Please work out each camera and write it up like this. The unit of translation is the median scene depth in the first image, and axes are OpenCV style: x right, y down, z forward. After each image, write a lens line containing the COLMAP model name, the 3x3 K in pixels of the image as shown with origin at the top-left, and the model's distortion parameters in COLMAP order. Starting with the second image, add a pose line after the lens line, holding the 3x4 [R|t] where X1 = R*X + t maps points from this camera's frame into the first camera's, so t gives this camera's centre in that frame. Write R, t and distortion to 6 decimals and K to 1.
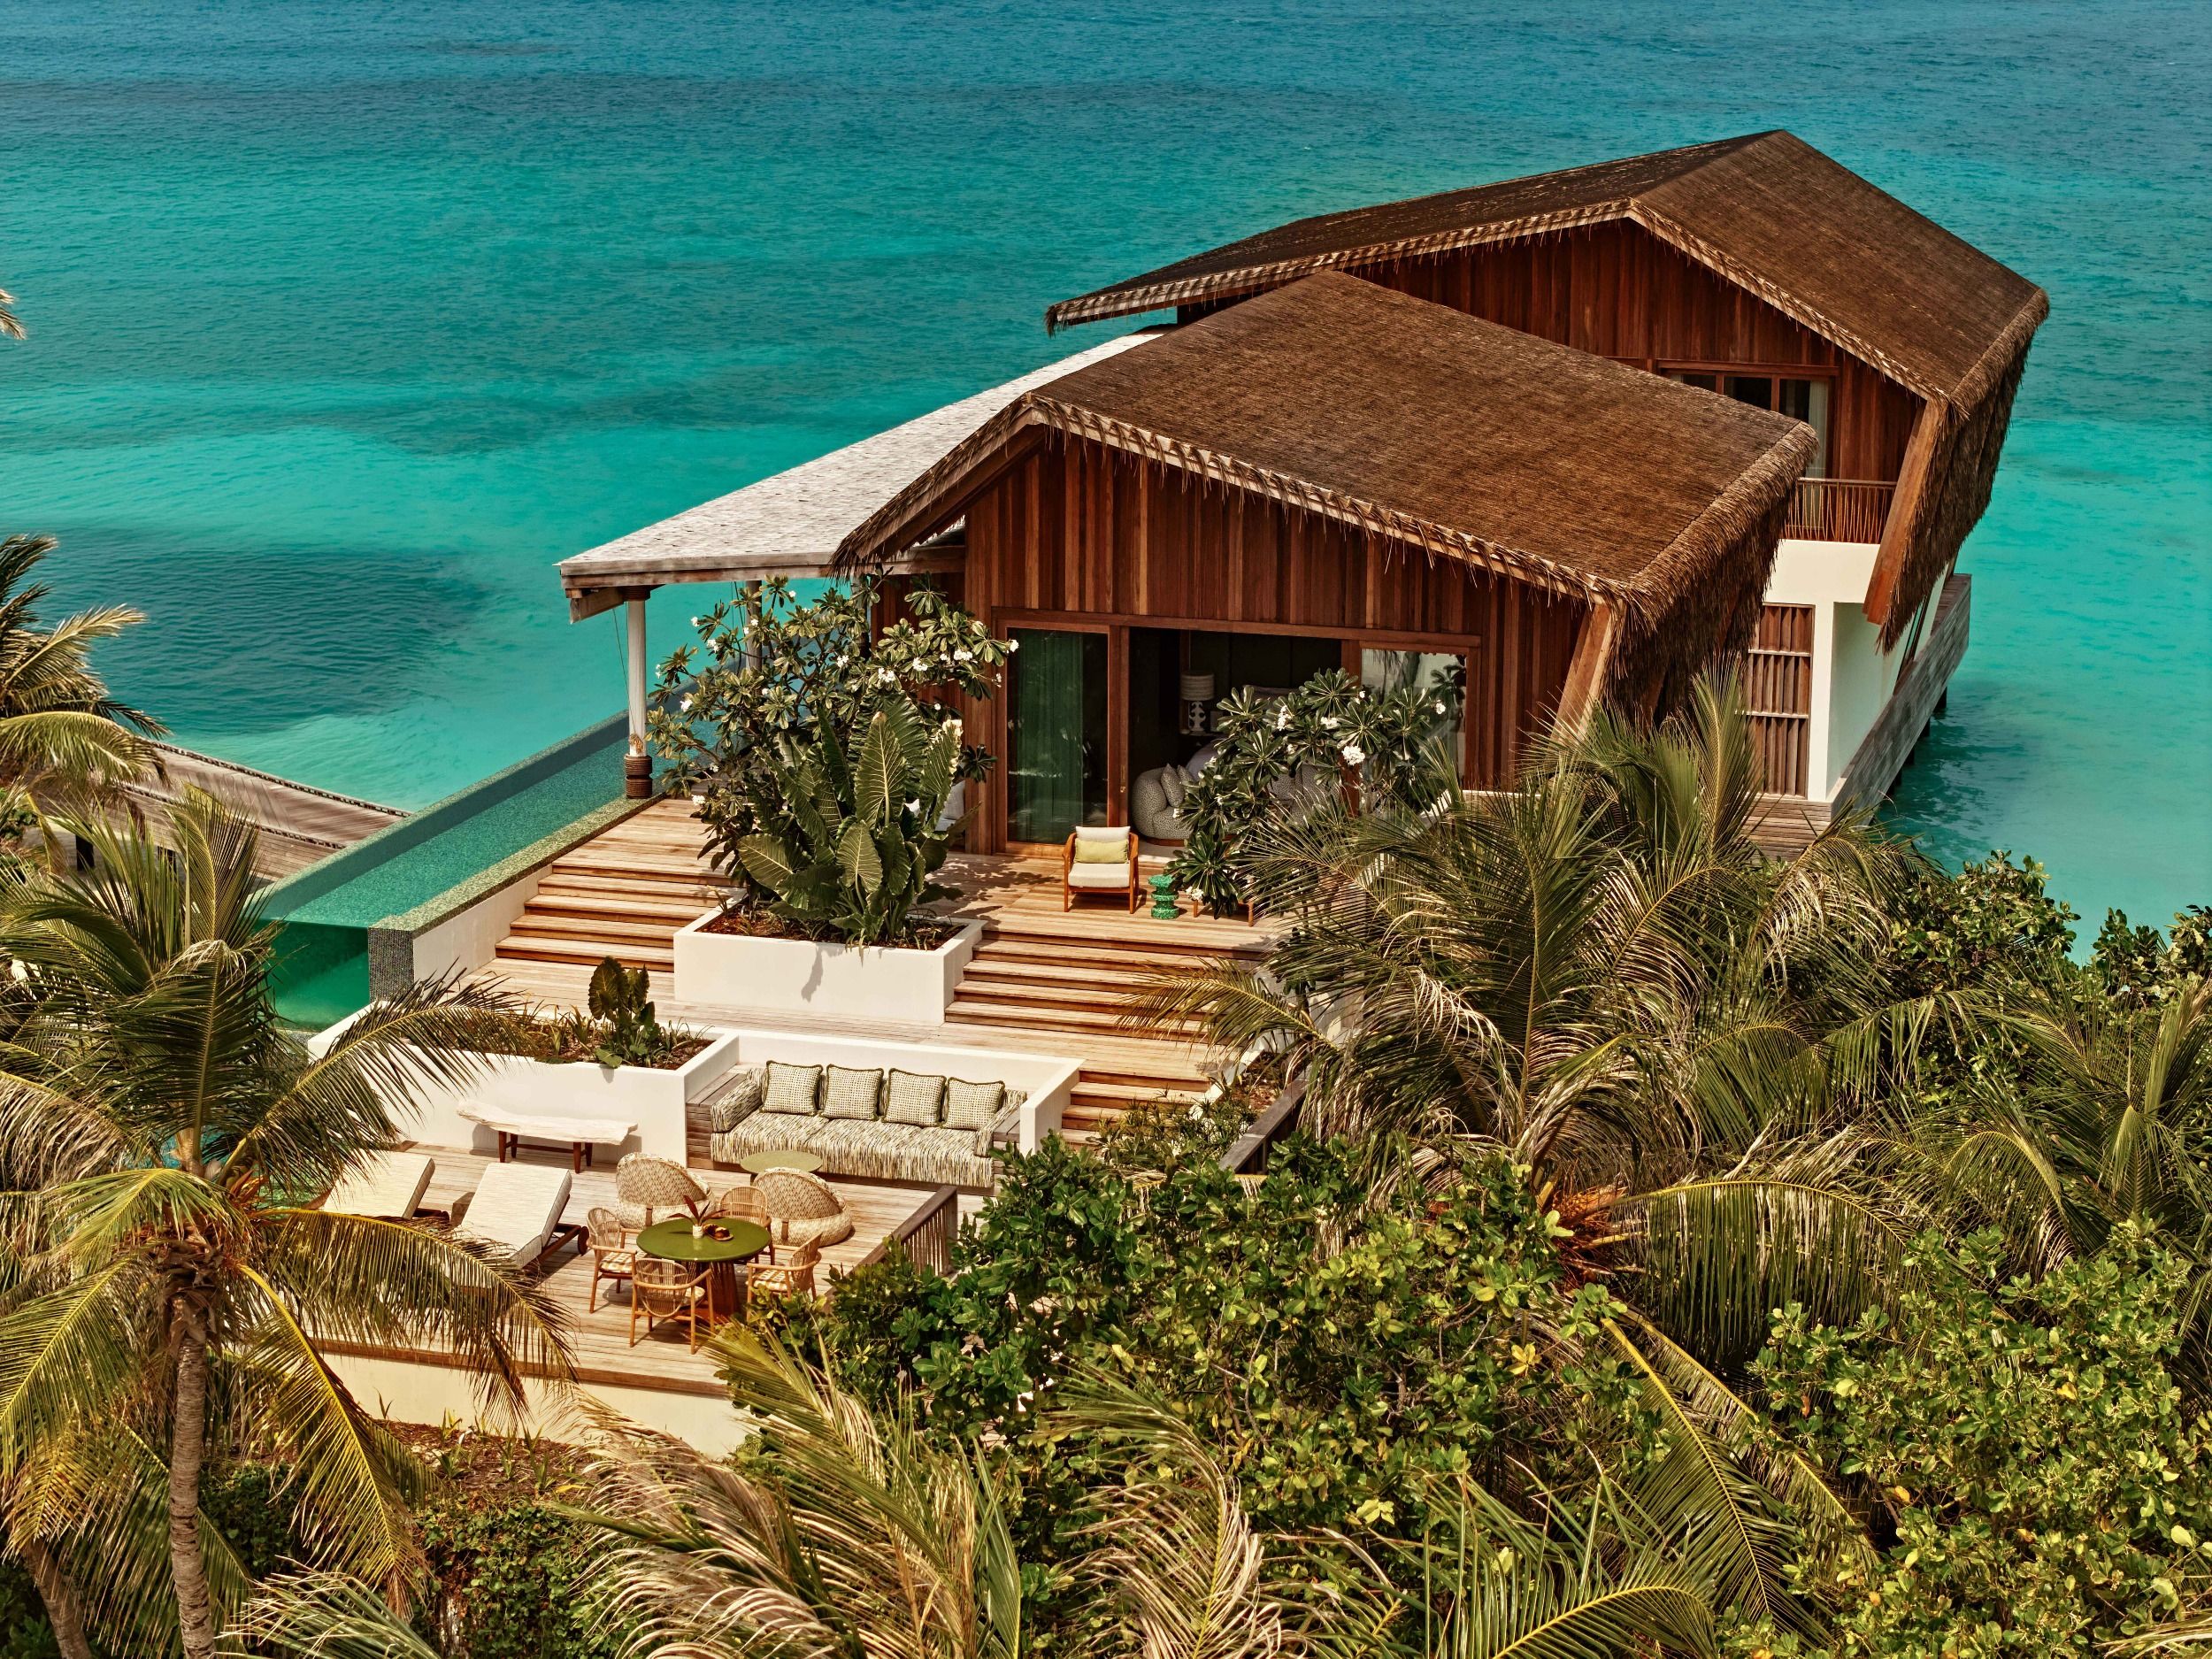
lens RADIAL K [[4442.3, 0, 1106.0], [0, 4442.3, 829.5], [0, 0, 1]] dist [-0.237597, 1.296880]
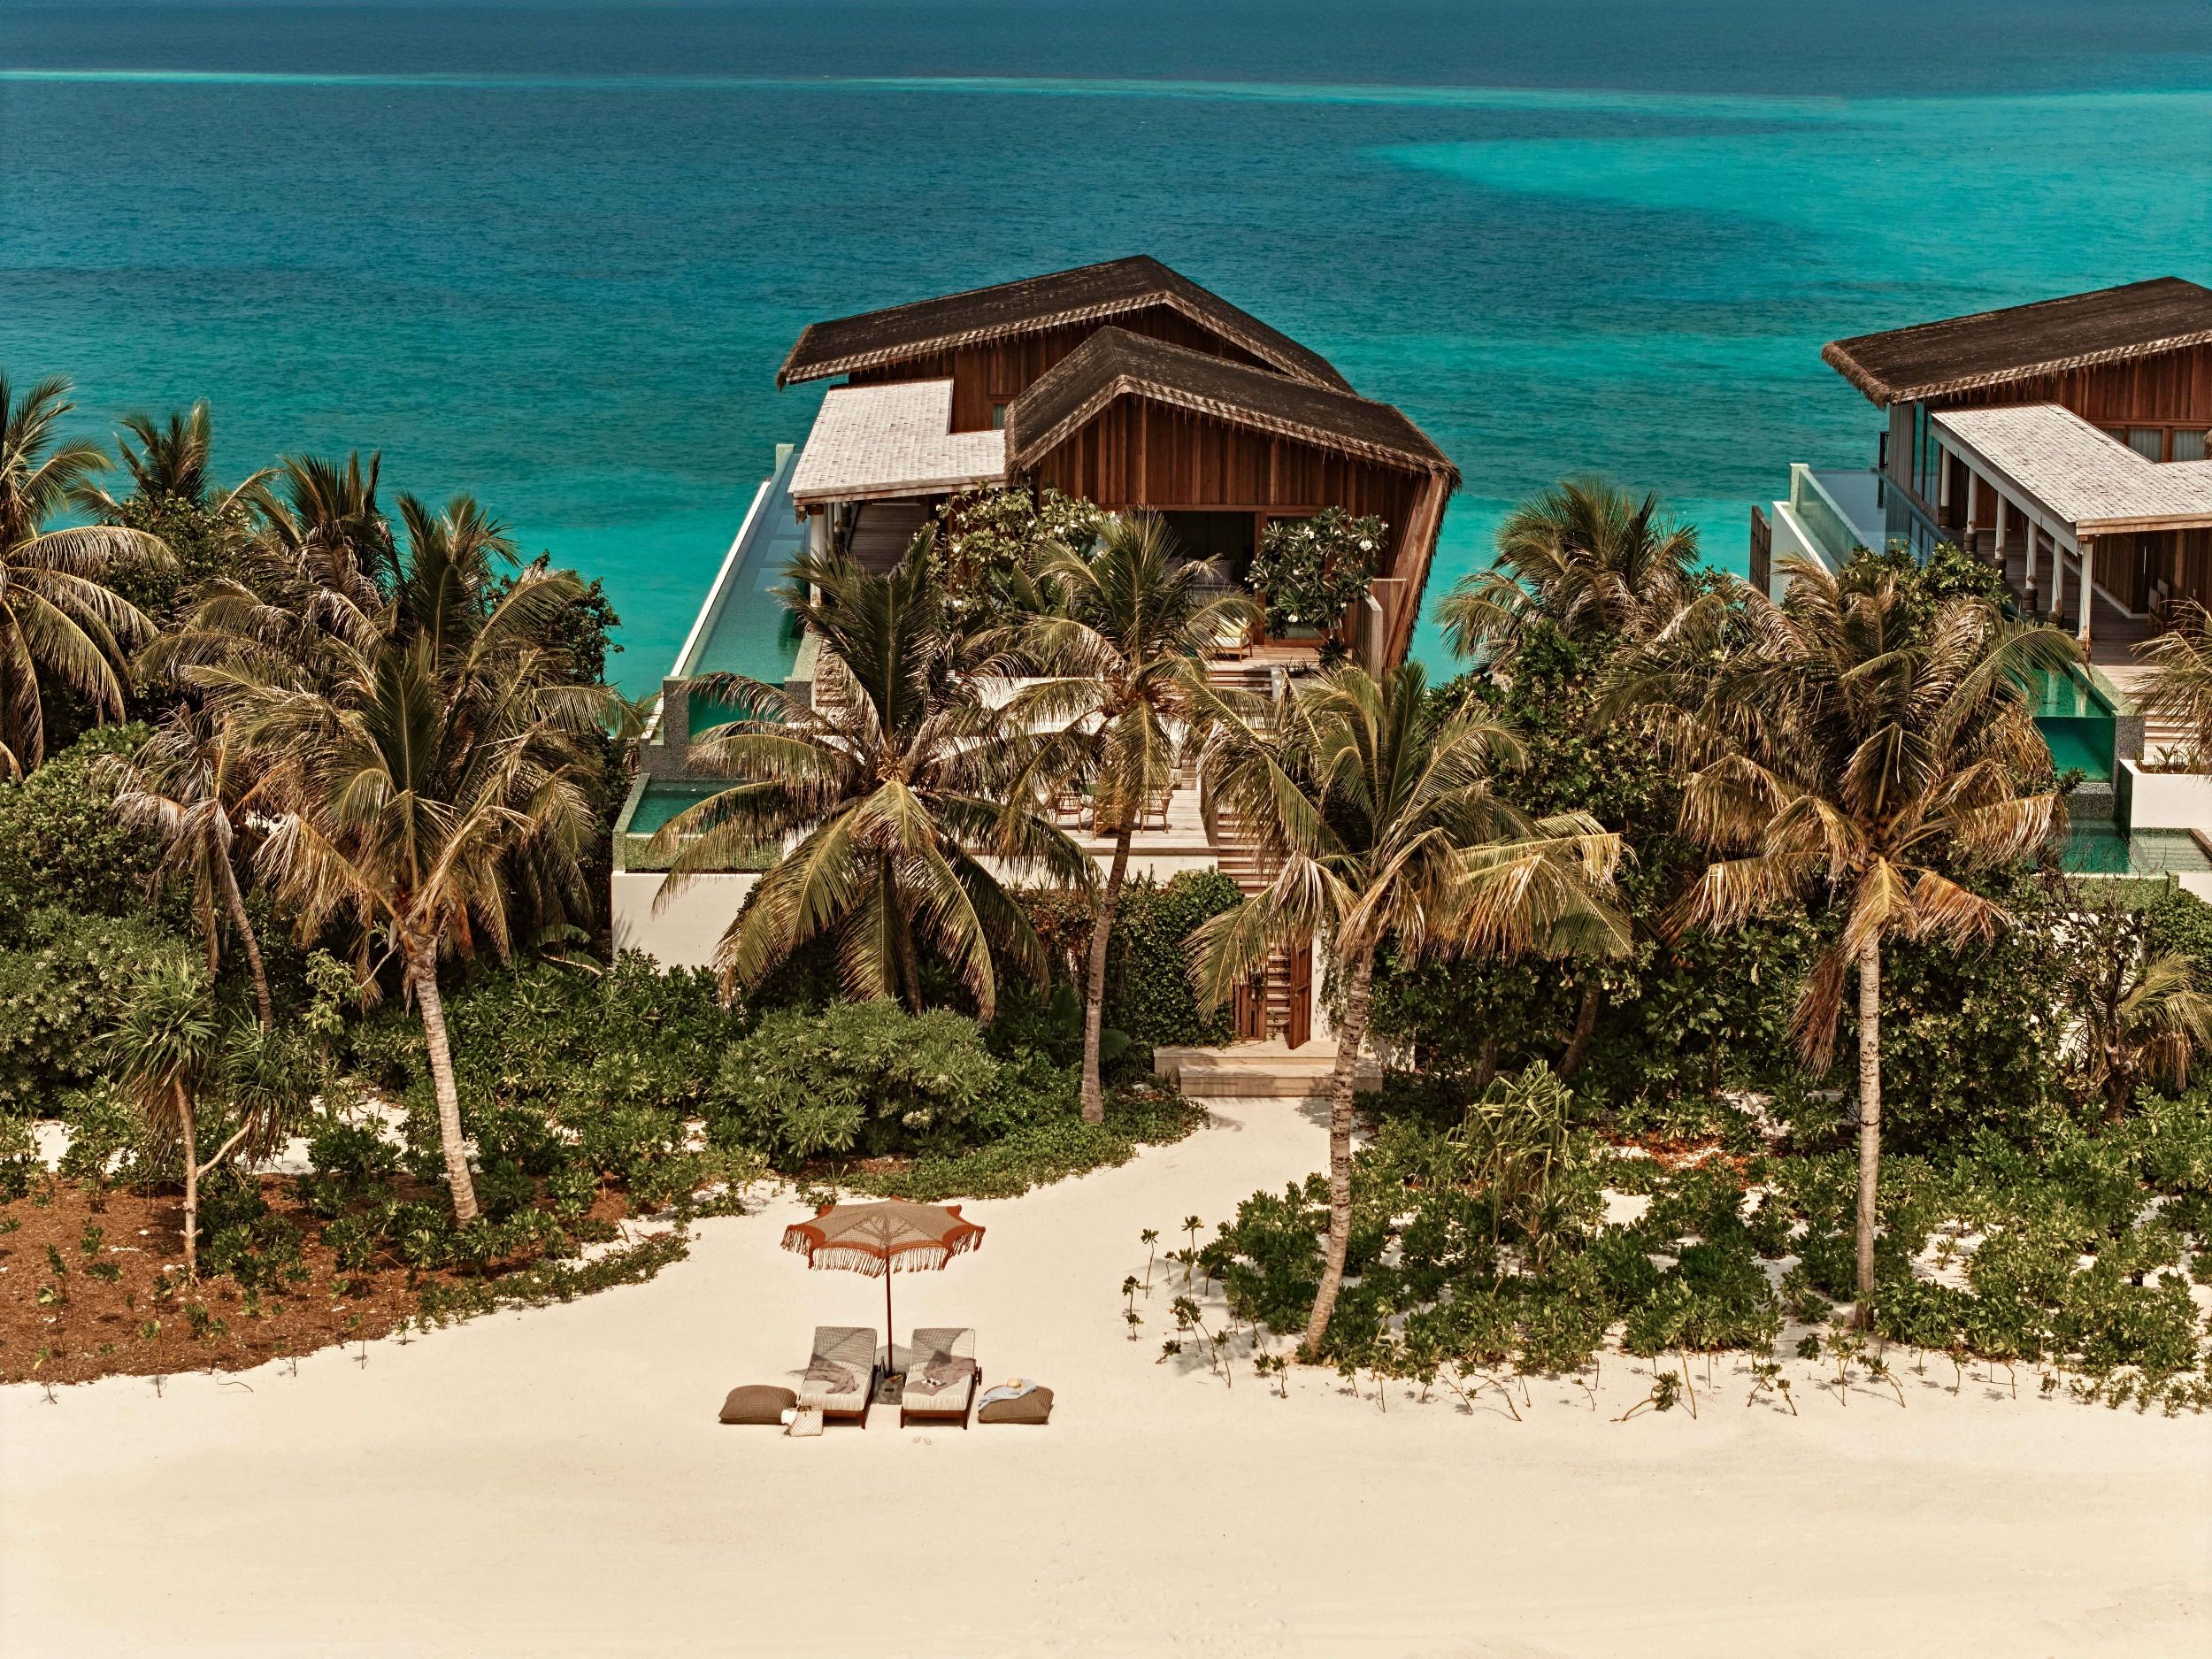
lens RADIAL K [[4442.3, 0, 1106.0], [0, 4442.3, 829.5], [0, 0, 1]] dist [-0.237597, 1.296880]
pose [[0.949672, -0.052410, 0.308832, -0.606026], [0.065355, 0.997358, -0.031713, 0.148556], [-0.306354, 0.050300, 0.950588, -0.744818]]
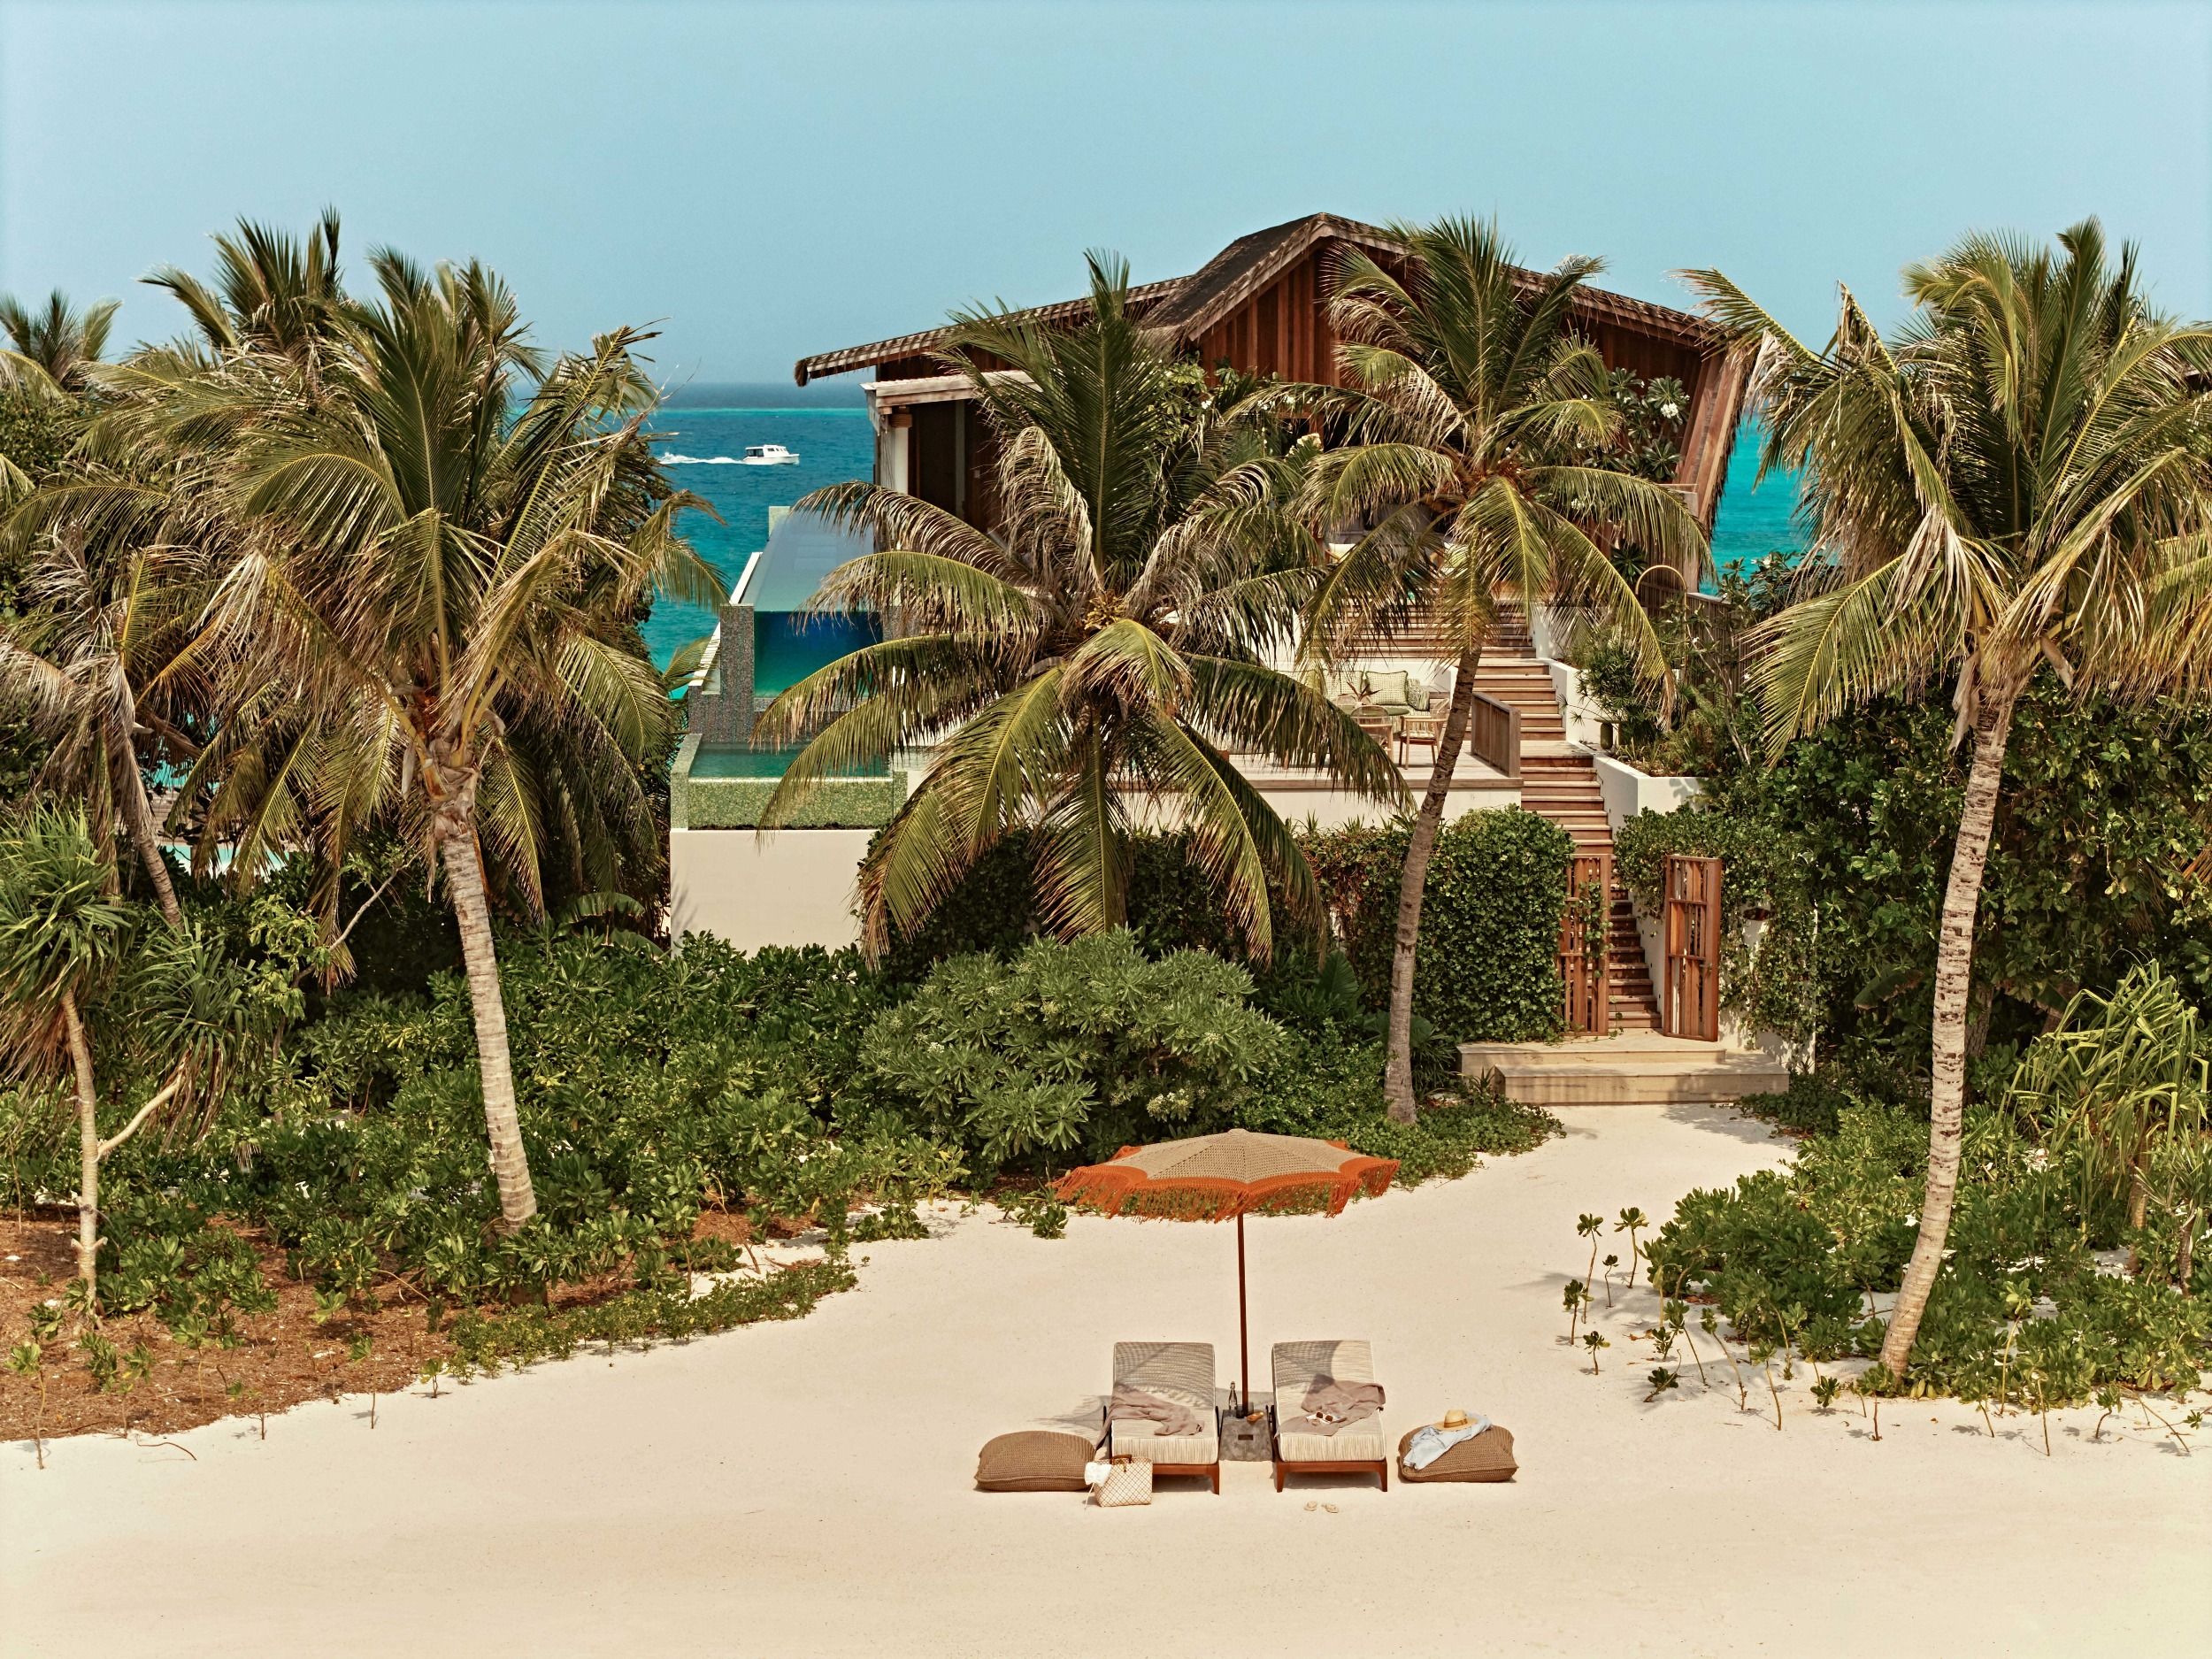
lens RADIAL K [[4442.3, 0, 1106.0], [0, 4442.3, 829.5], [0, 0, 1]] dist [-0.237597, 1.296880]
pose [[0.938391, -0.037740, 0.343509, -0.567563], [0.079948, 0.990761, -0.109551, 0.240606], [-0.336201, 0.130265, 0.932738, -0.248152]]
